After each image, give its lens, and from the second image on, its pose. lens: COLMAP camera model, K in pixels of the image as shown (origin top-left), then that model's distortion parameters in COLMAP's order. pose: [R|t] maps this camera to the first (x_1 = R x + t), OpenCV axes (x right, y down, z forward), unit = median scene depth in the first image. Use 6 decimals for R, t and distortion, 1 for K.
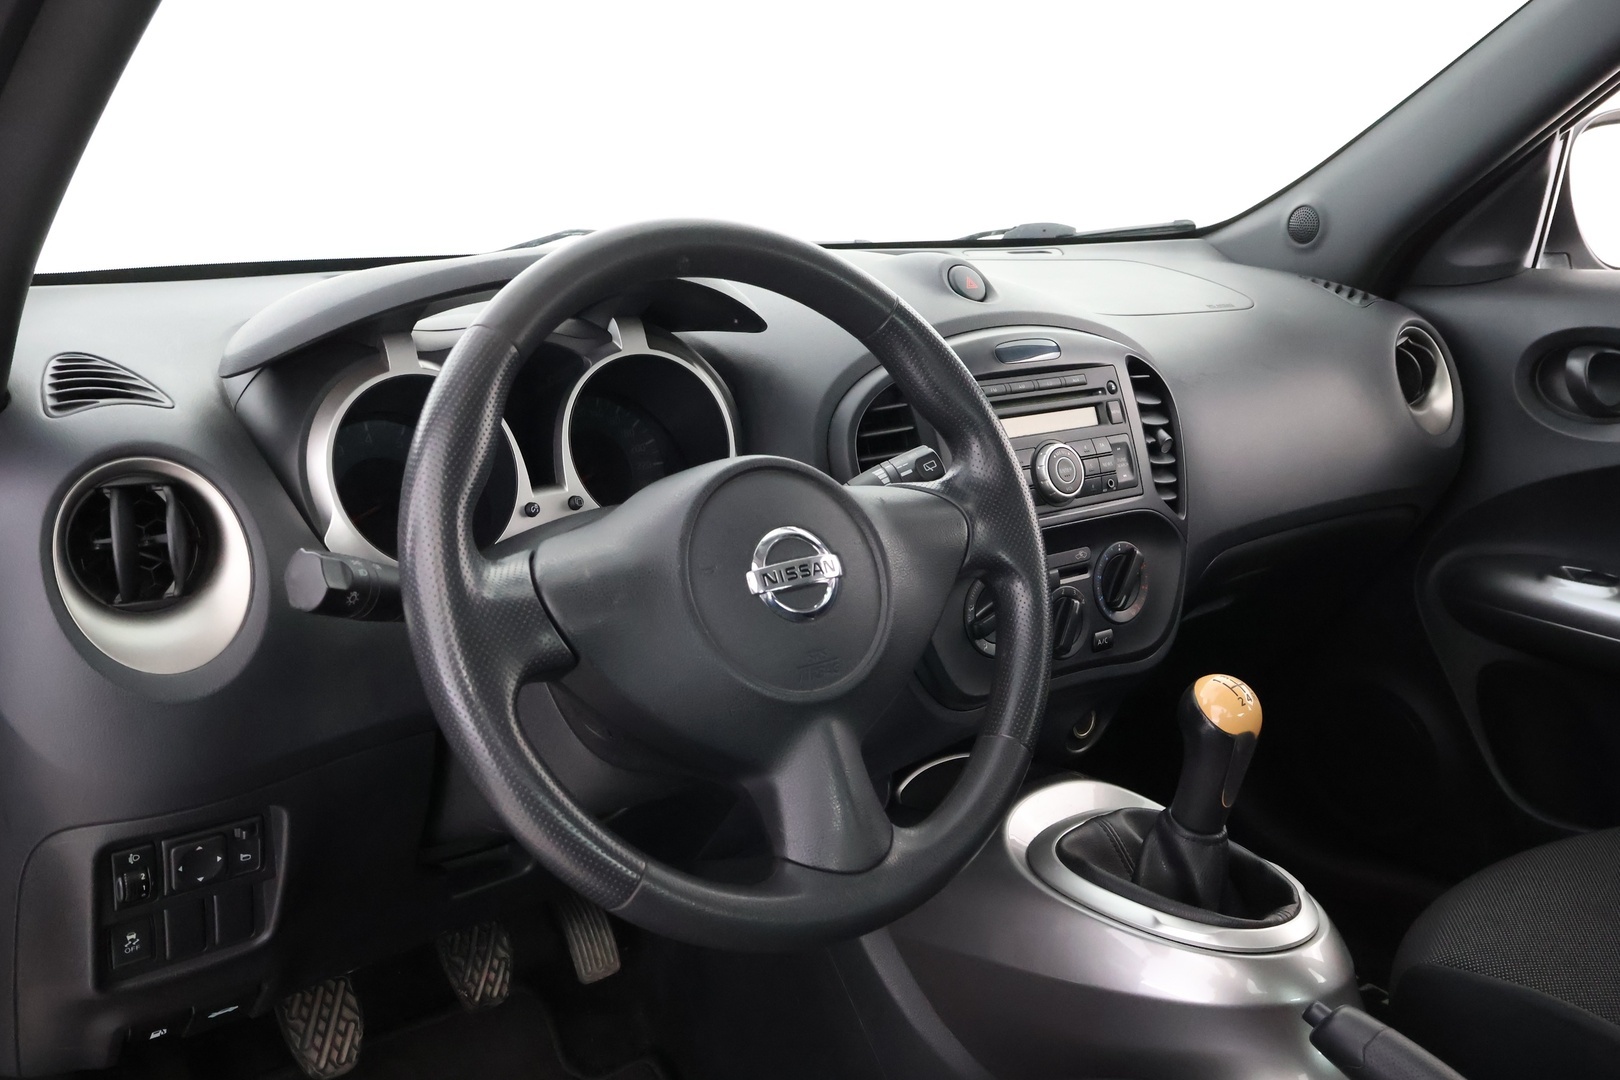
lens RADIAL K [[1521.5, 0, 810.0], [0, 1521.5, 540.0], [0, 0, 1]] dist [0.037427, 0.007509]
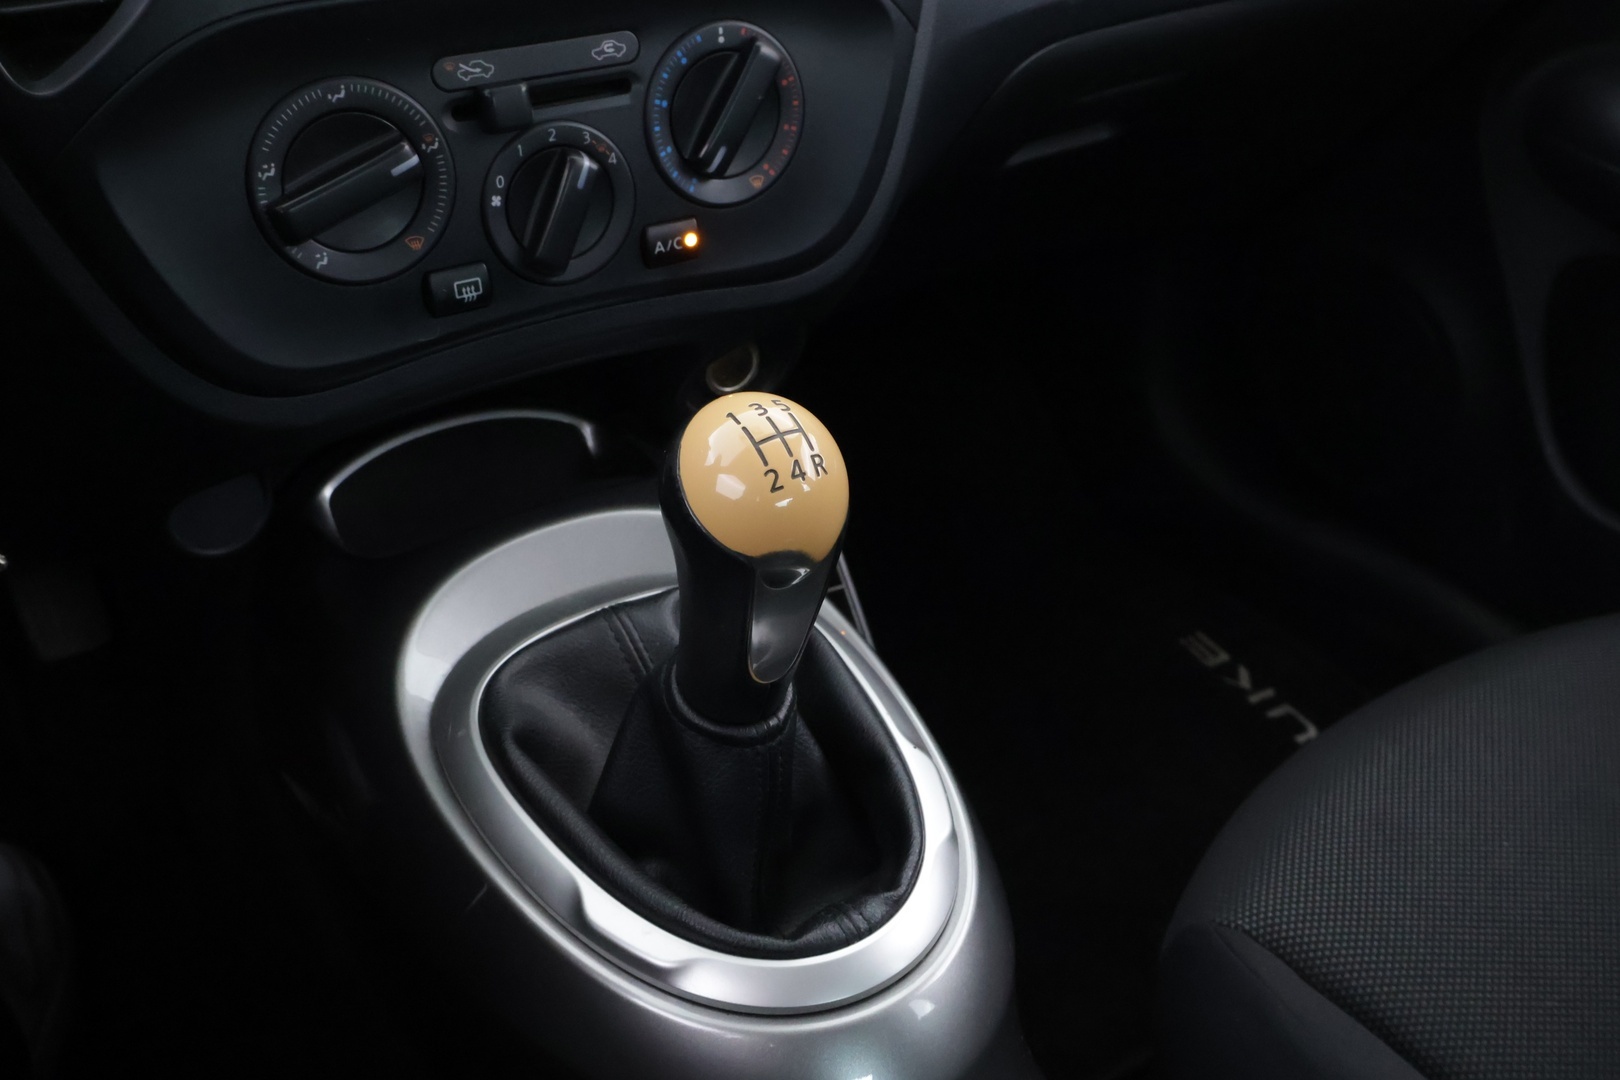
lens RADIAL K [[1521.5, 0, 810.0], [0, 1521.5, 540.0], [0, 0, 1]] dist [0.037427, 0.007509]
pose [[0.994239, 0.083936, -0.066663, 0.274475], [-0.054102, 0.929864, 0.363903, -0.022476], [0.092533, -0.358199, 0.929048, 0.534636]]
